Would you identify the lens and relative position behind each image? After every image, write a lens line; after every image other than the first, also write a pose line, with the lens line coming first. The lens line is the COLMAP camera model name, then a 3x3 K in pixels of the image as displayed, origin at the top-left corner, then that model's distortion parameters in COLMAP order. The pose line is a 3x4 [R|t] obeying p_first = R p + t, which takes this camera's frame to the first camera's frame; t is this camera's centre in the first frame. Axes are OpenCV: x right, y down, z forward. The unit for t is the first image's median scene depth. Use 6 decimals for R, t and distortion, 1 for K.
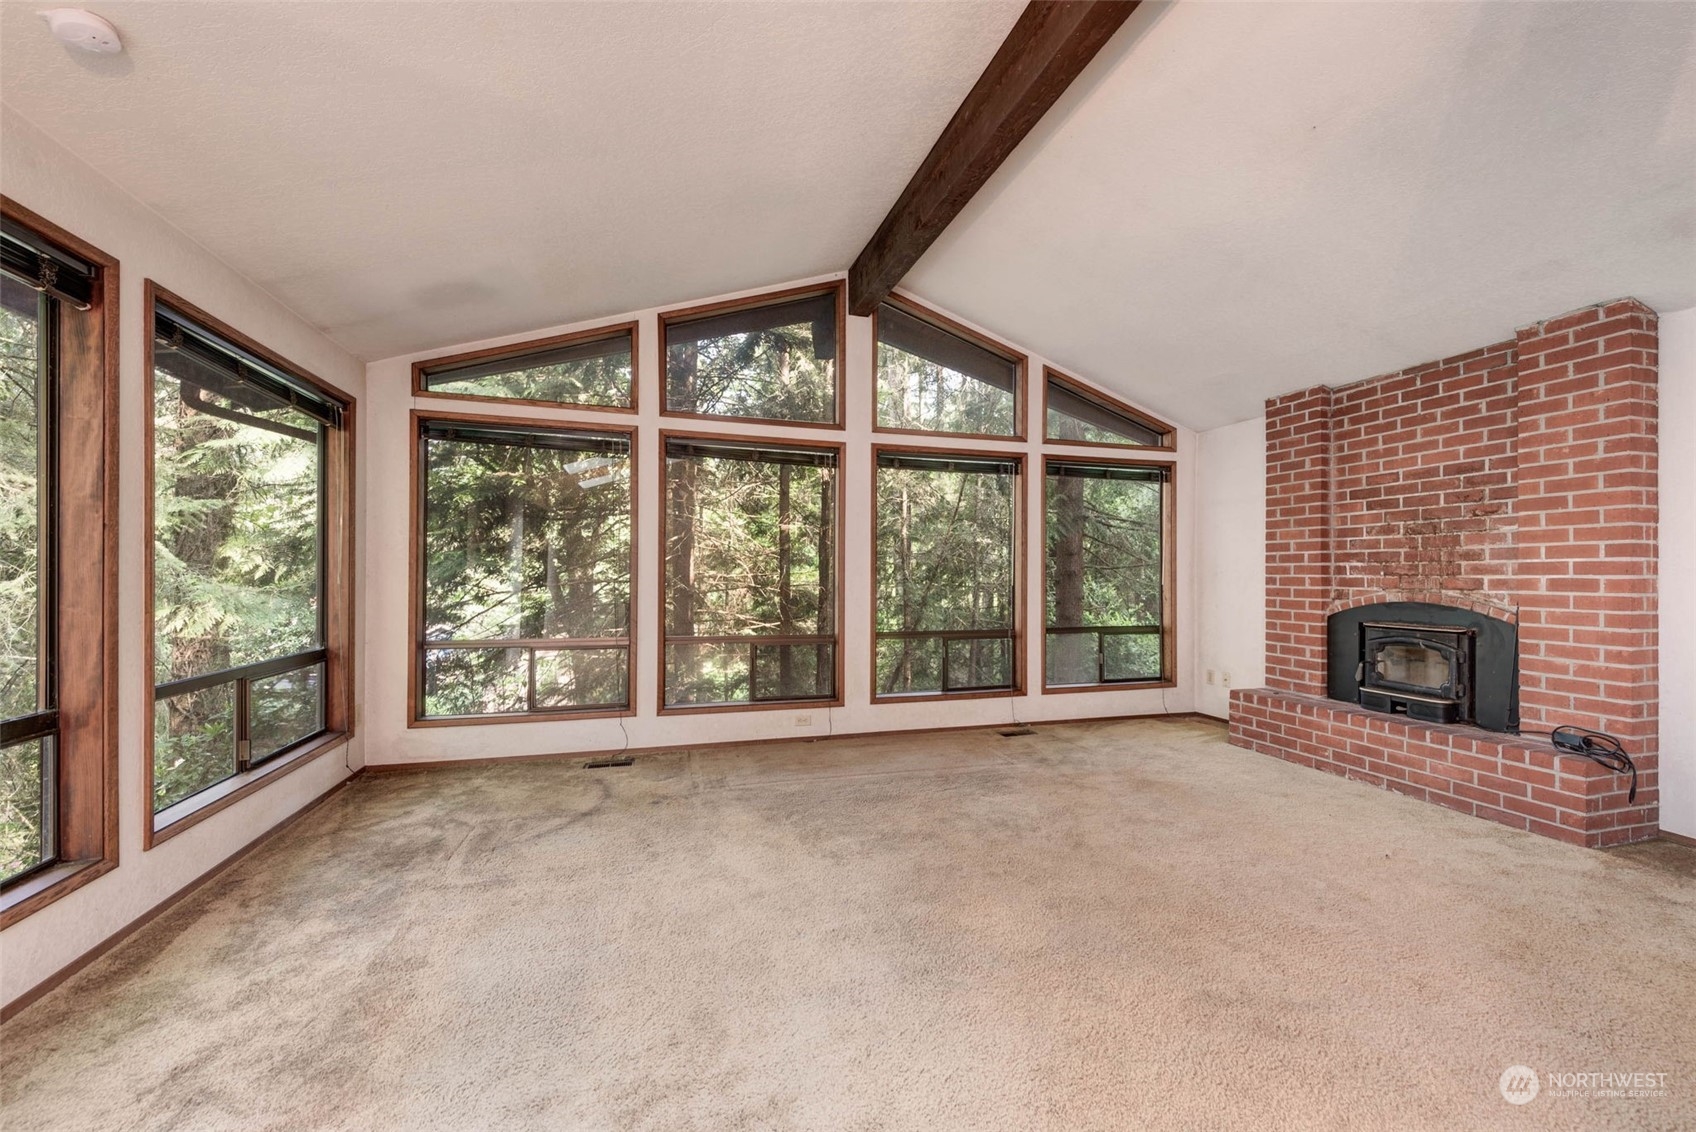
lens RADIAL K [[663.9, 0, 853.0], [0, 663.9, 573.4], [0, 0, 1]] dist [0.000571, -0.000285]
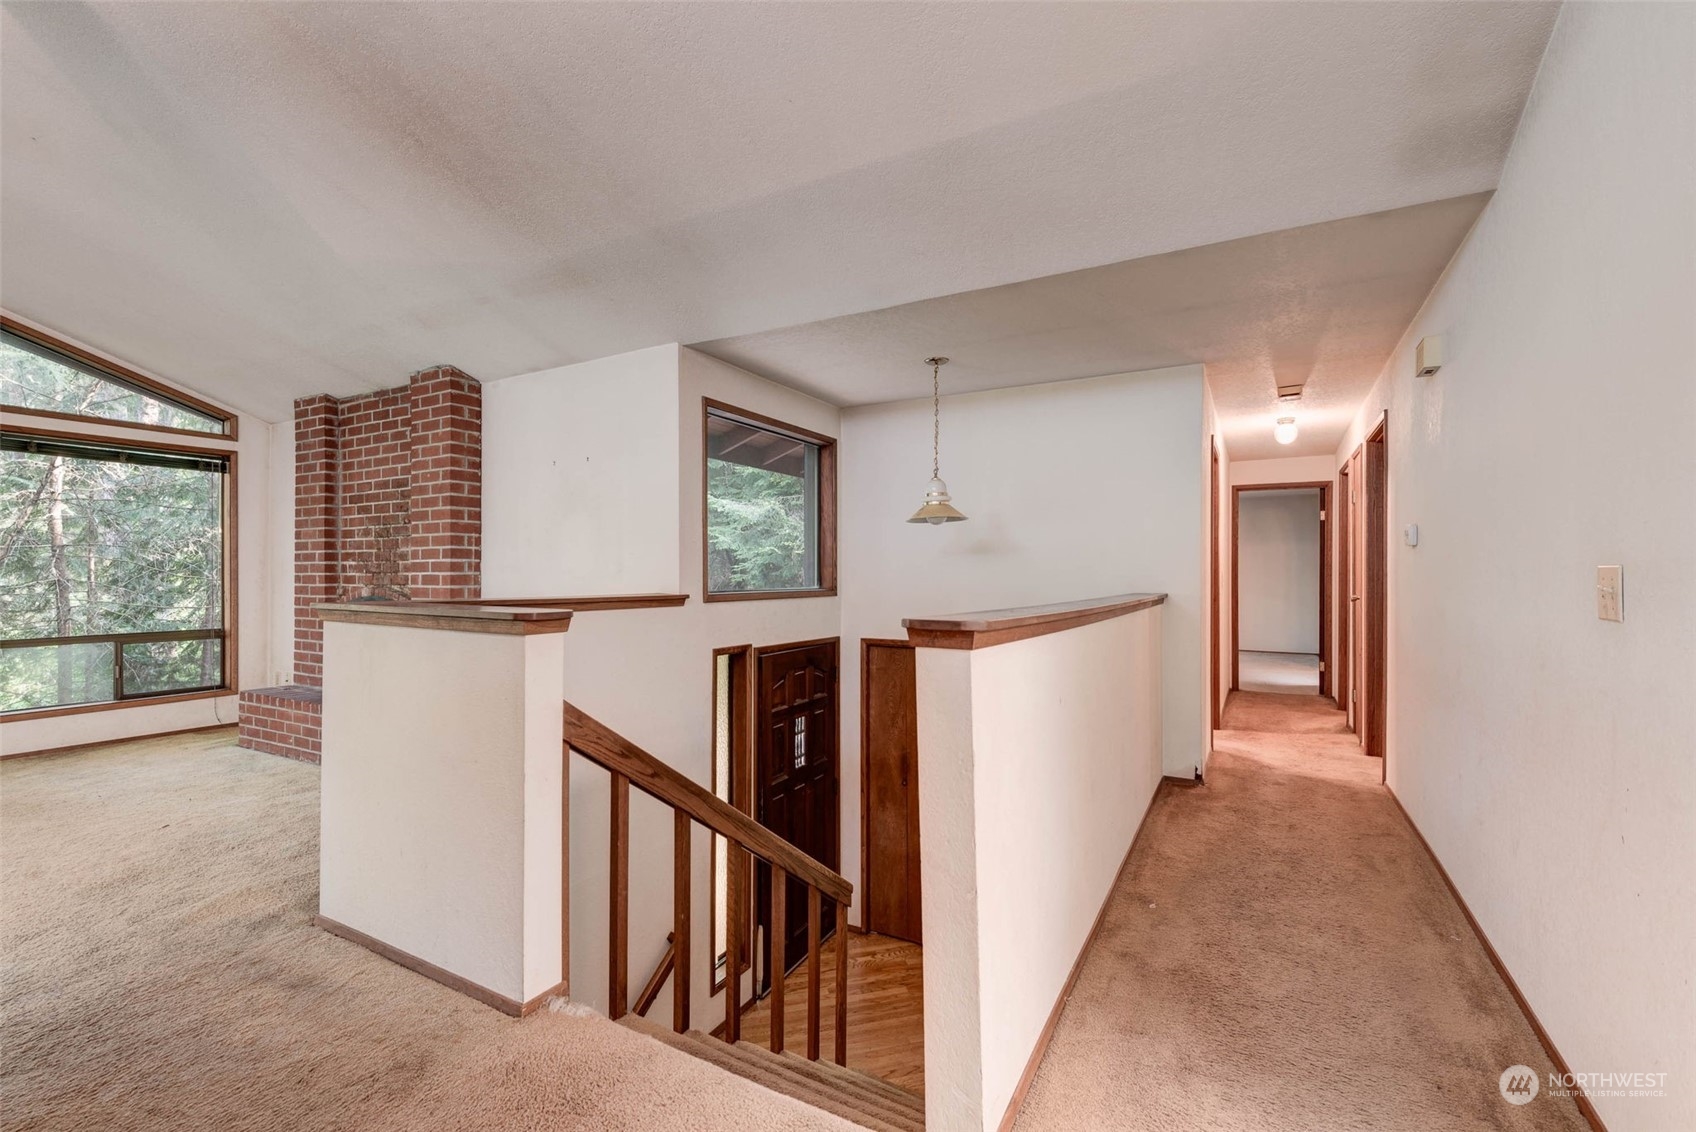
lens RADIAL K [[734.4, 0, 846.5], [0, 734.4, 570.8], [0, 0, 1]] dist [0.011431, 0.000025]
pose [[0.717350, 0.005285, 0.696693, 0.527950], [0.000180, 0.999970, -0.007771, 0.009023], [-0.696713, 0.005700, 0.717327, -0.469847]]
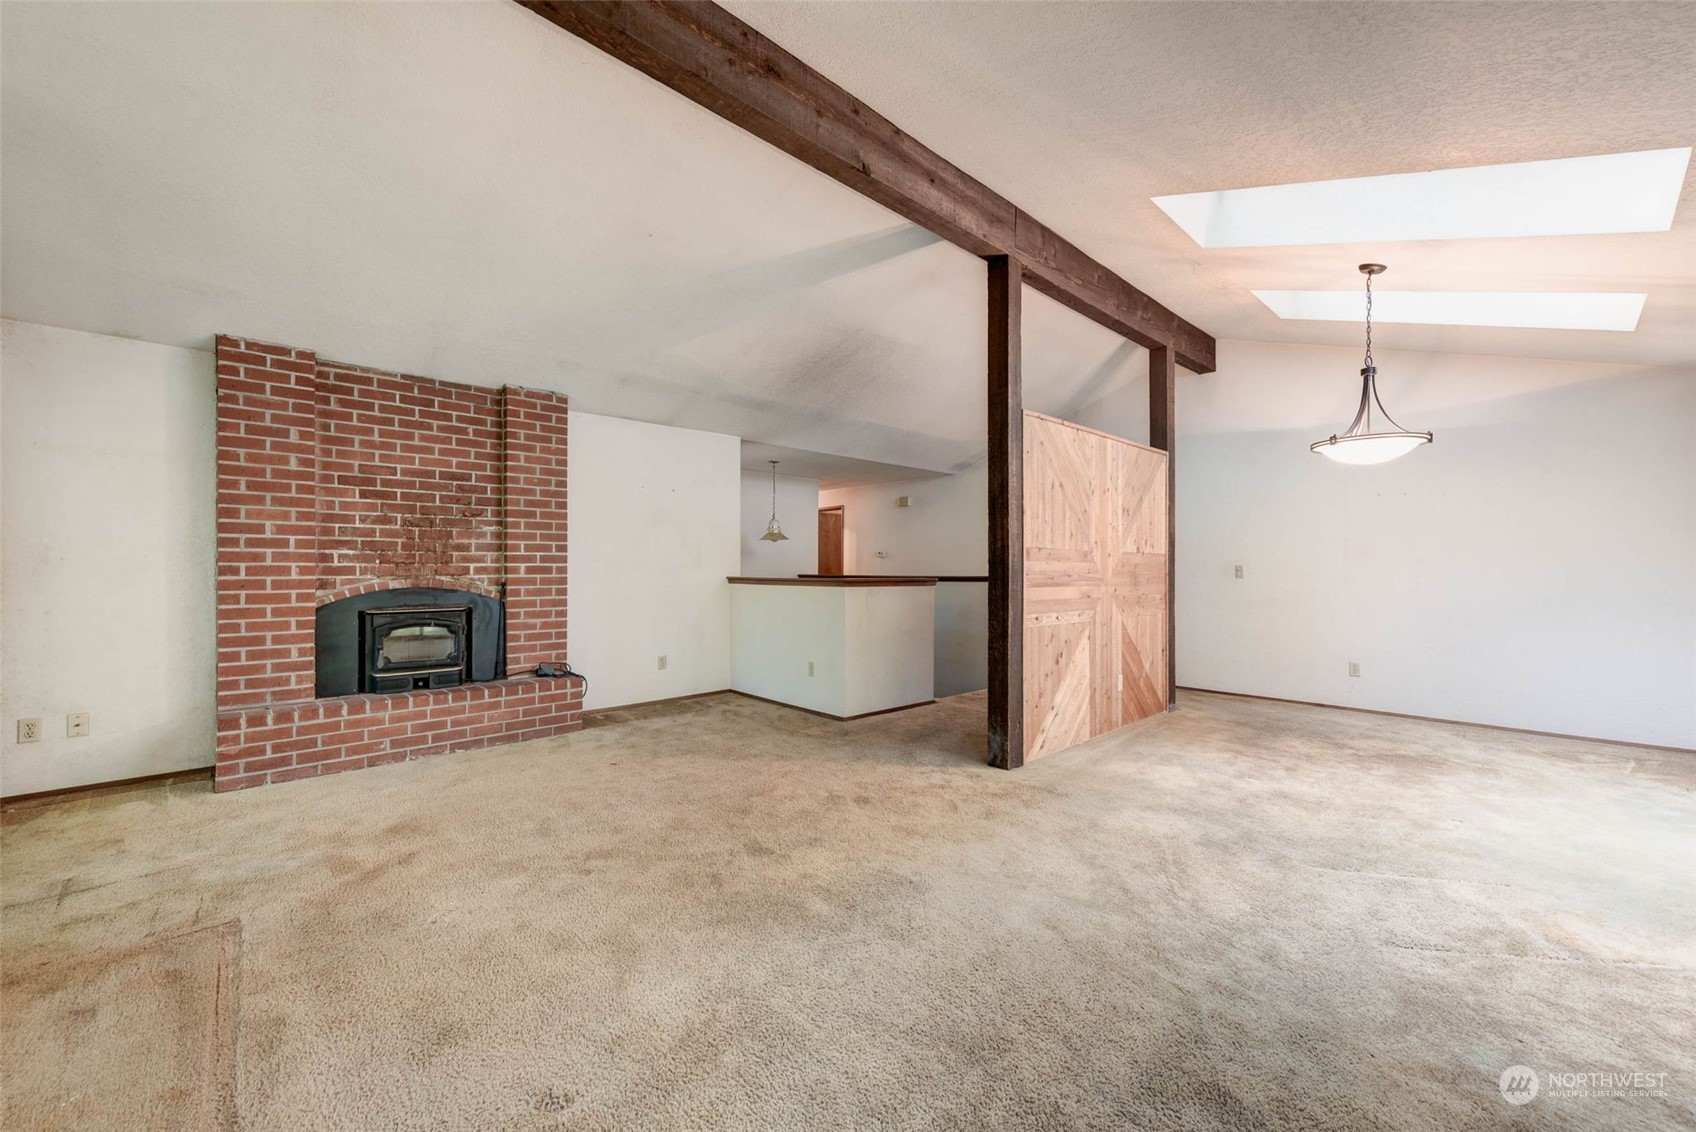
lens RADIAL K [[663.9, 0, 853.7], [0, 663.9, 570.6], [0, 0, 1]] dist [0.000571, -0.000285]
pose [[-0.454933, -0.011793, 0.890448, -0.473274], [-0.004814, 0.999930, 0.010783, -0.000745], [-0.890513, 0.000619, -0.454958, 0.833331]]
